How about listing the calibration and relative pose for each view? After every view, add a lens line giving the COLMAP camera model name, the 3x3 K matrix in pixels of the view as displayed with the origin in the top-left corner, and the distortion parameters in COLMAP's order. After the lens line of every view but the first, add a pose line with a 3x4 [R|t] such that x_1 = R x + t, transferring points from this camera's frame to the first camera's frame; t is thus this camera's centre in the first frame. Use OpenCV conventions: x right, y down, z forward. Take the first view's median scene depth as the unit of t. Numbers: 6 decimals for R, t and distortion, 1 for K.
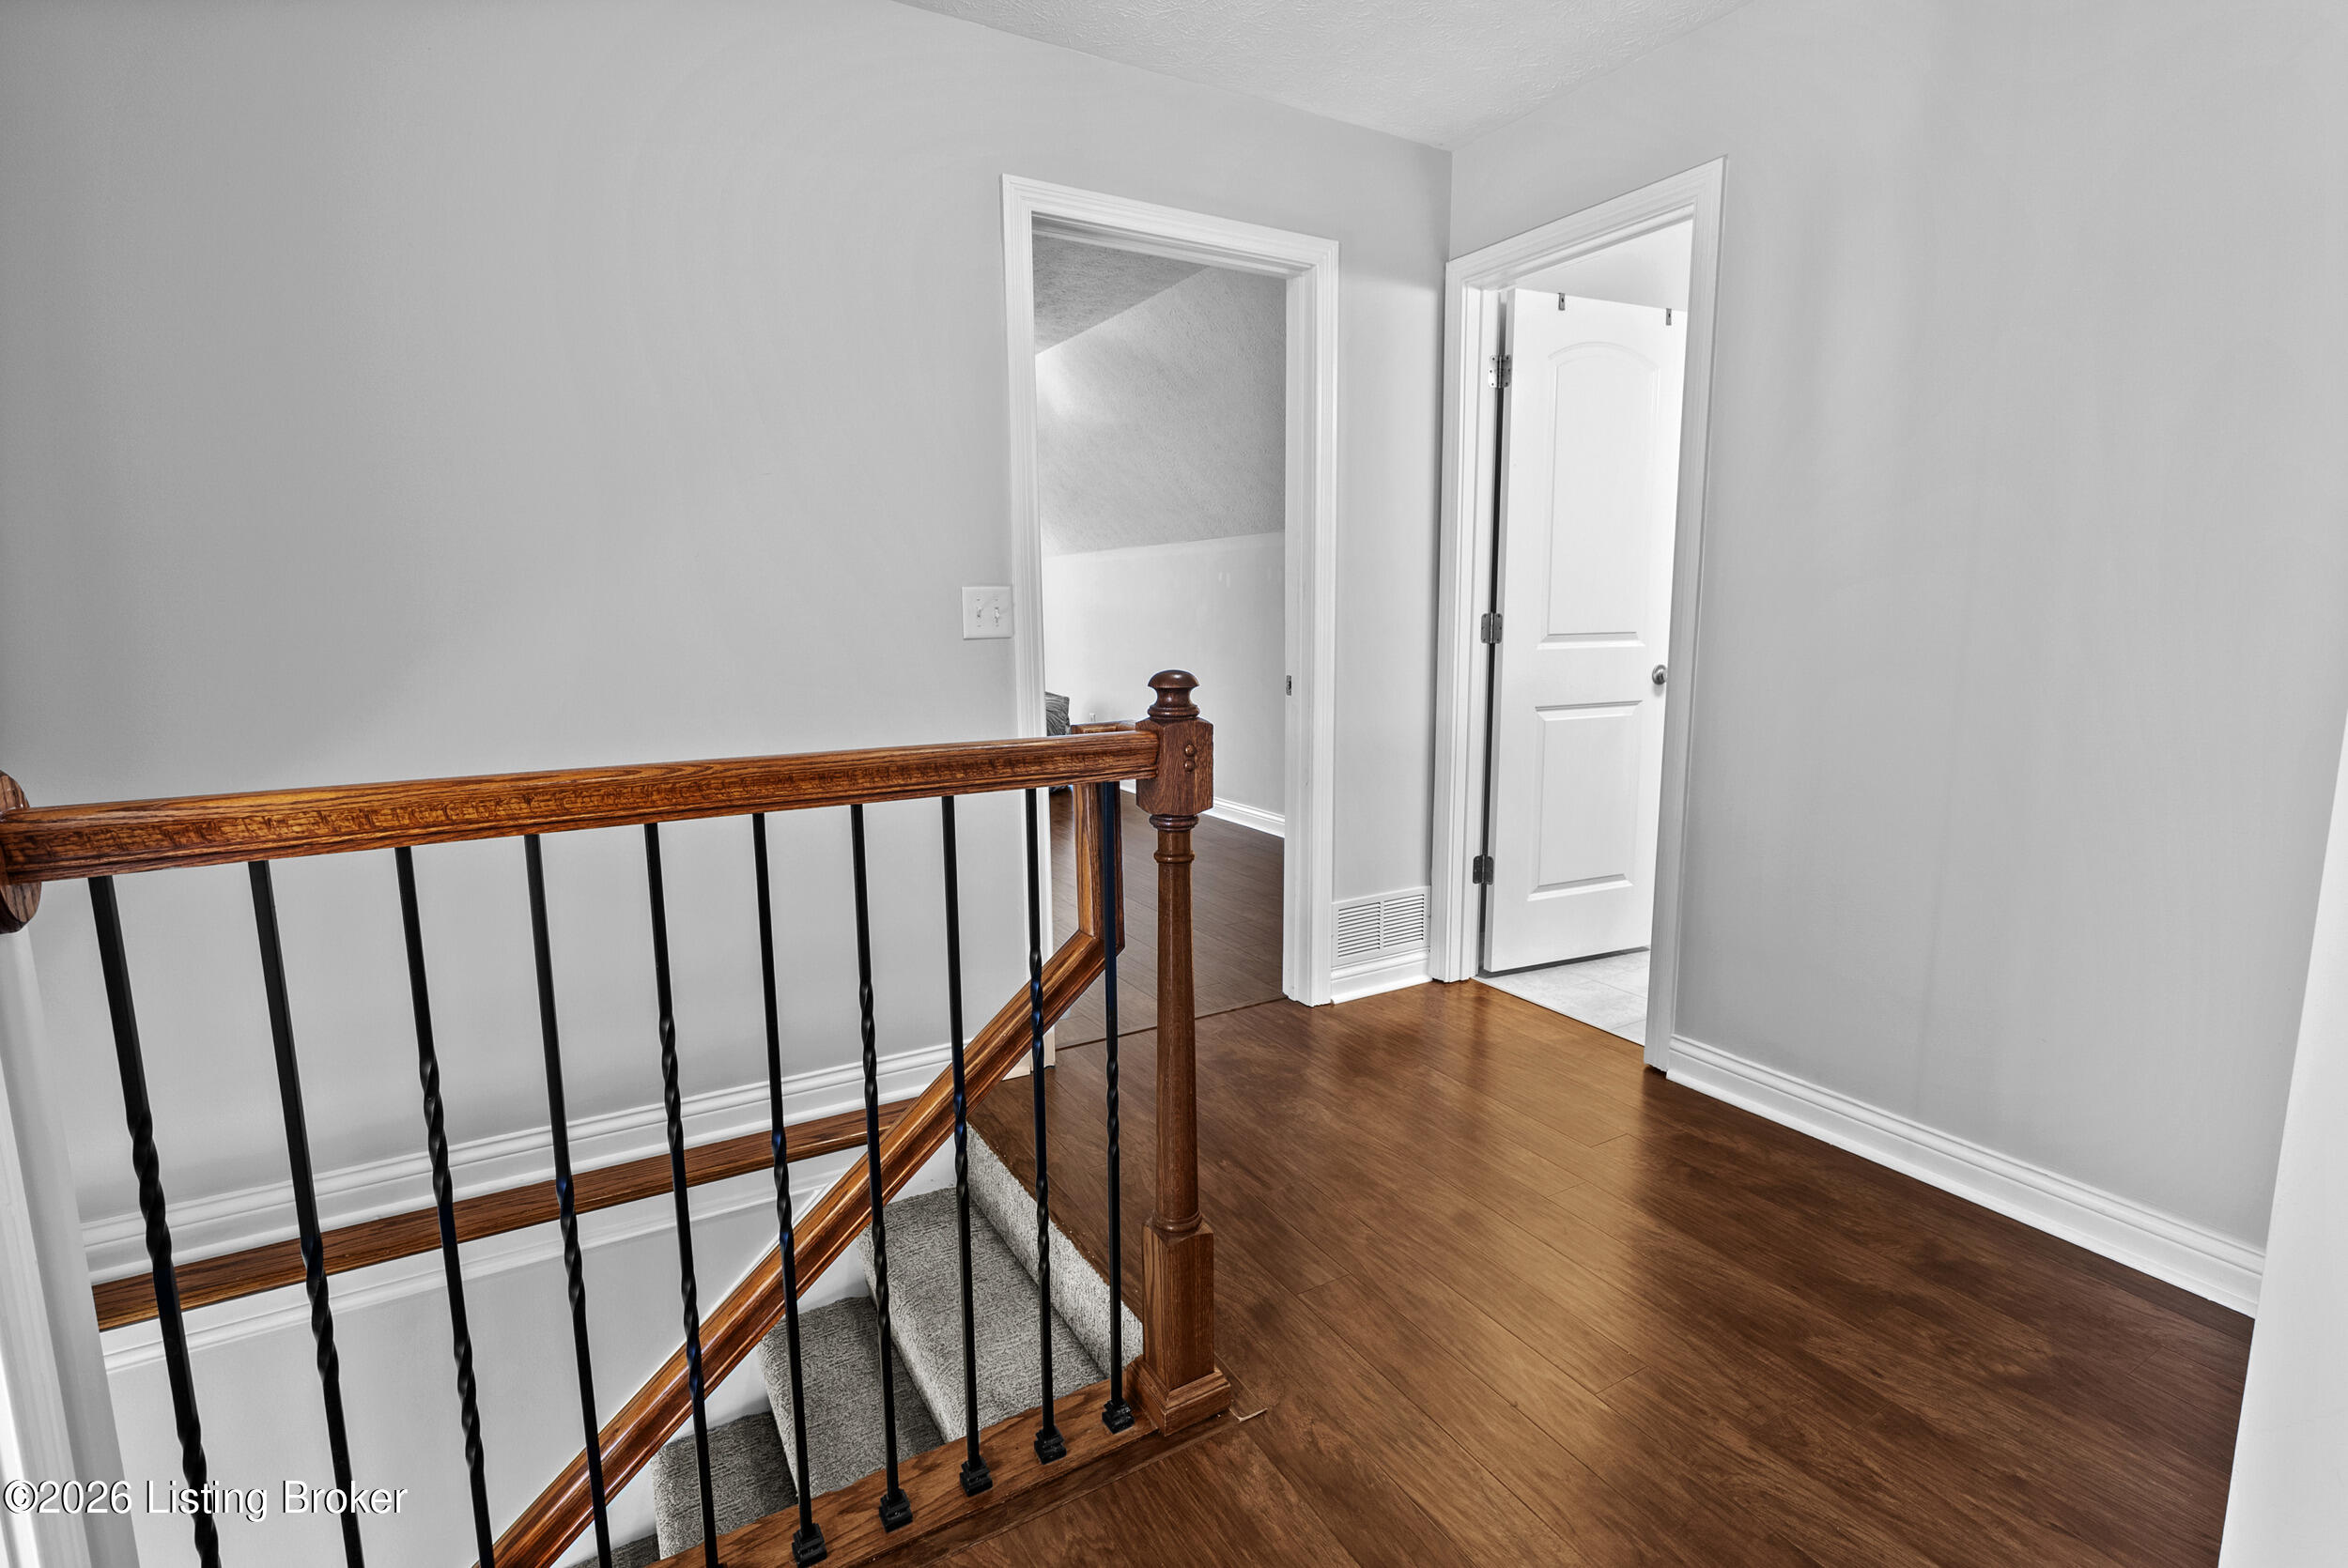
lens RADIAL K [[1073.0, 0, 1178.7], [0, 1073.0, 781.0], [0, 0, 1]] dist [-0.011318, 0.005310]
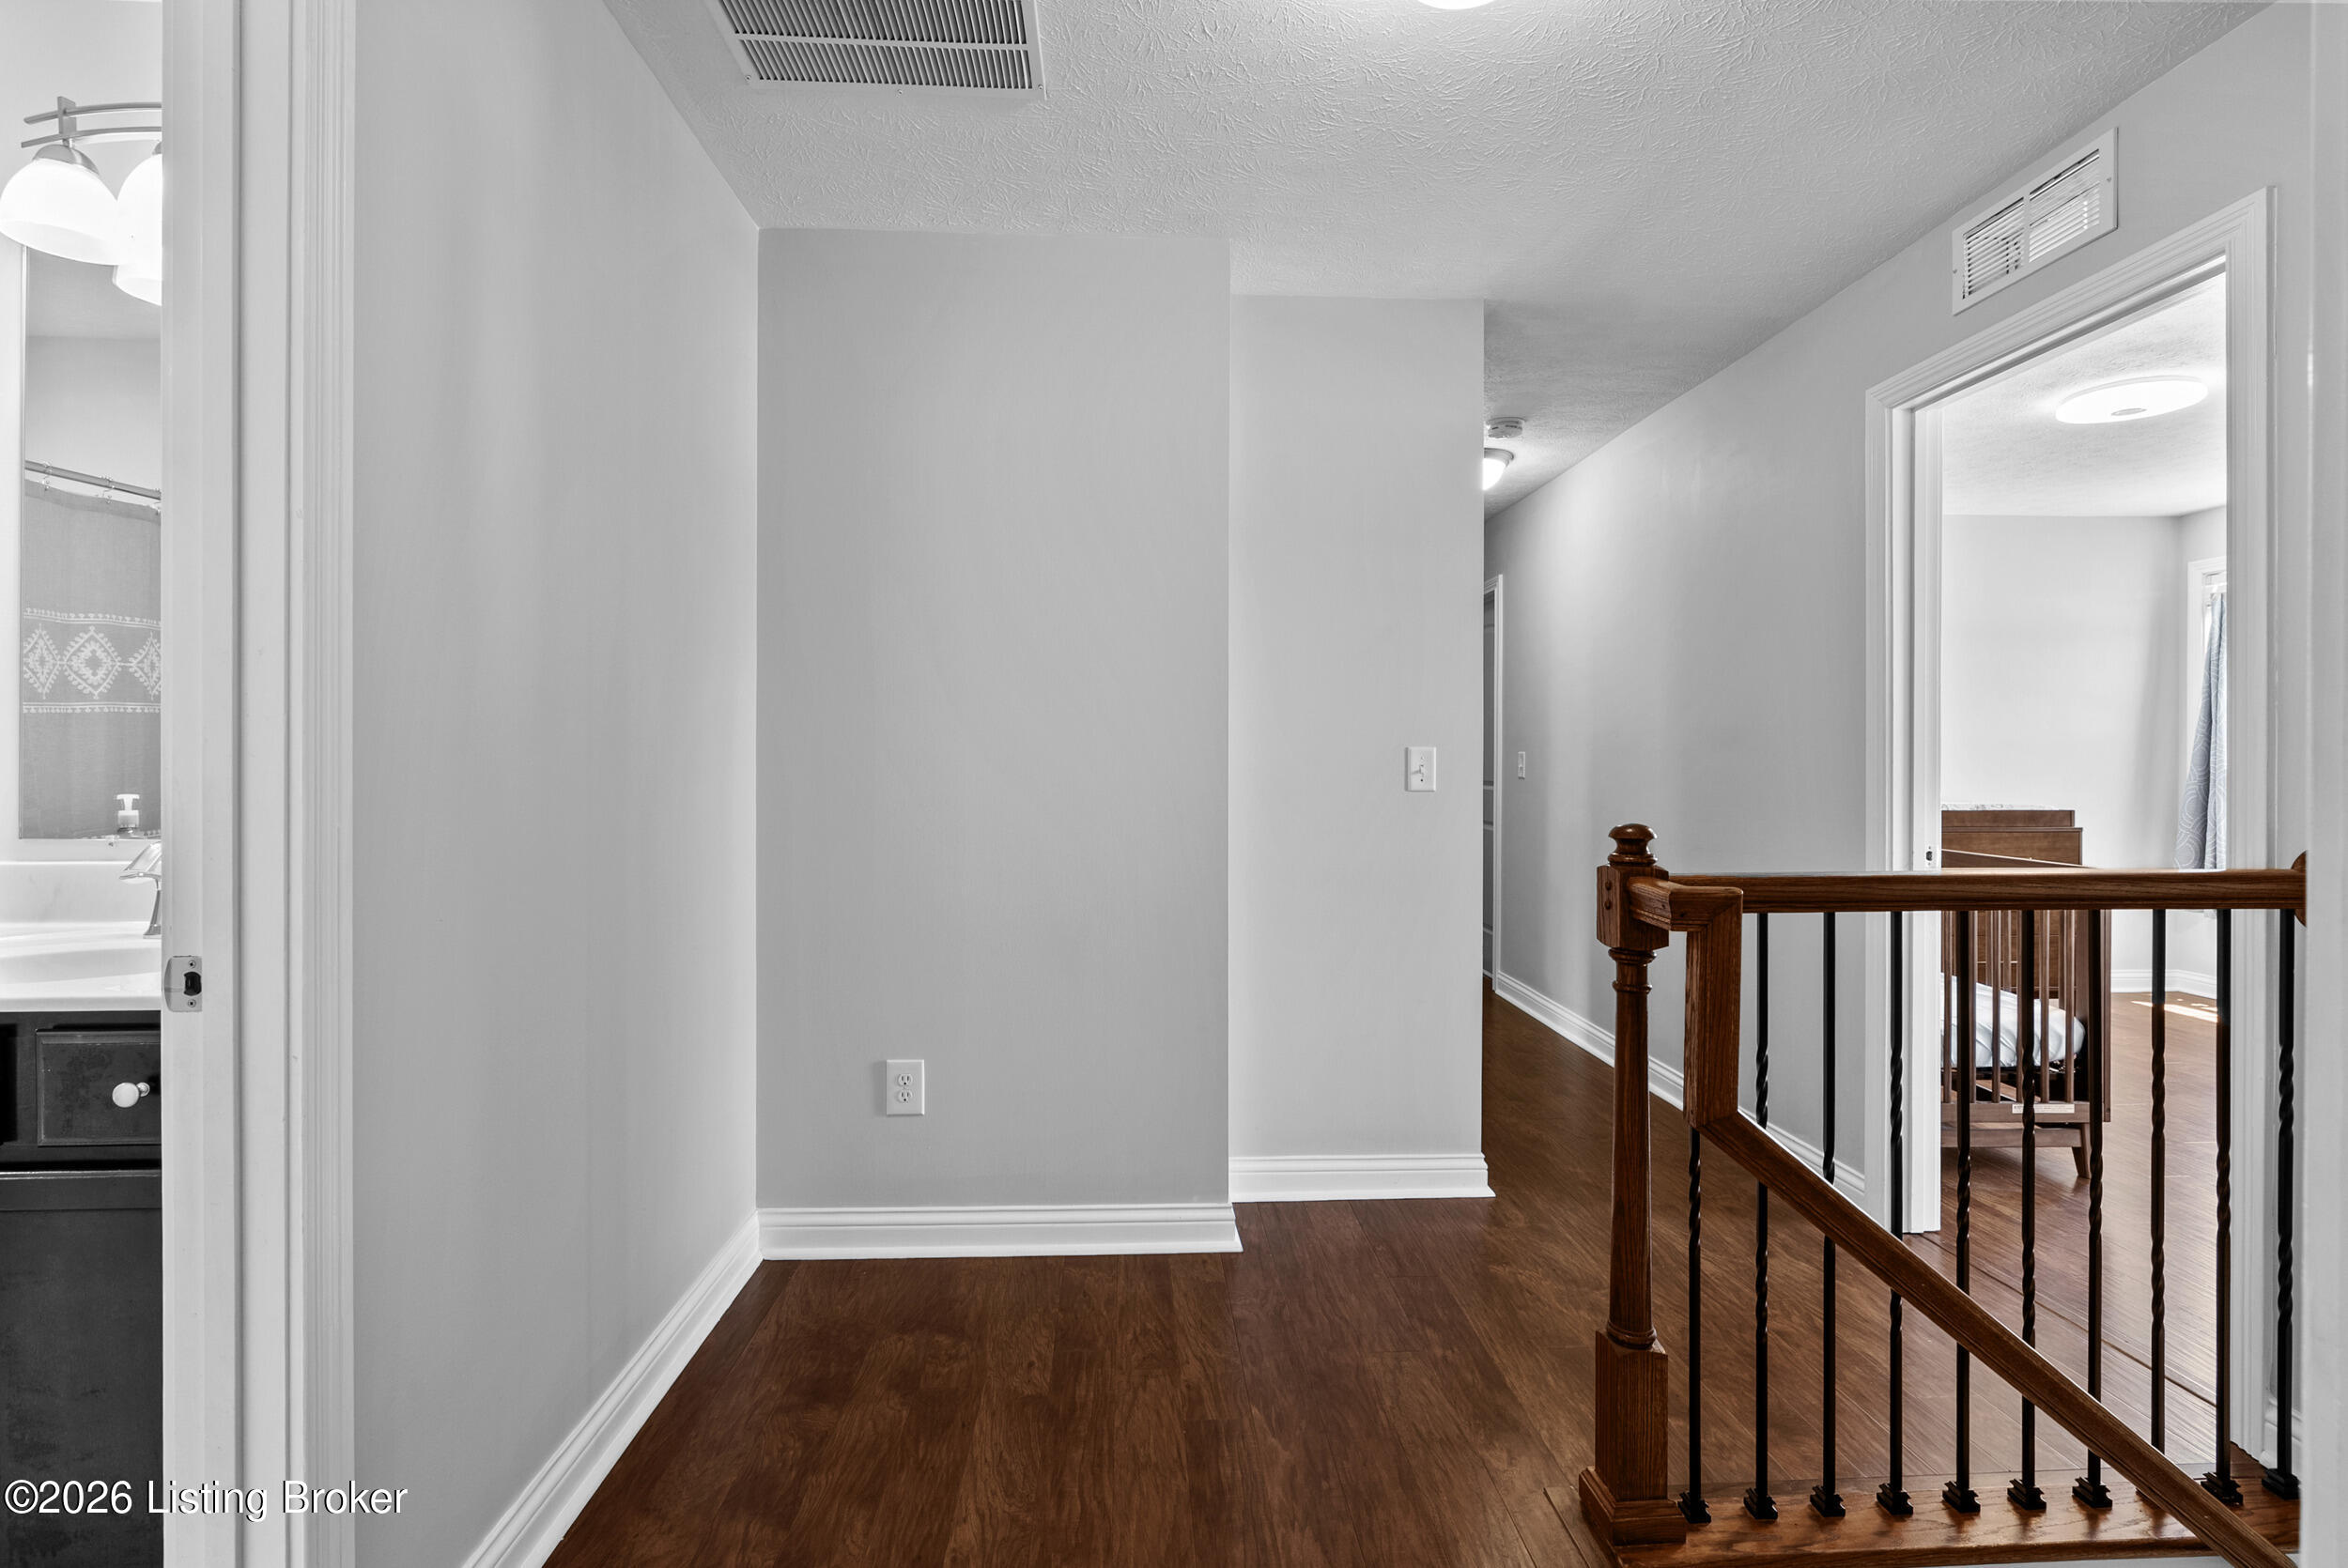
lens RADIAL K [[1073.0, 0, 1178.7], [0, 1073.0, 781.0], [0, 0, 1]] dist [-0.011318, 0.005310]
pose [[-0.890894, -0.002922, 0.454201, -0.072921], [0.075903, 0.984960, 0.155217, -0.297417], [-0.447824, 0.172757, -0.877274, 1.846585]]
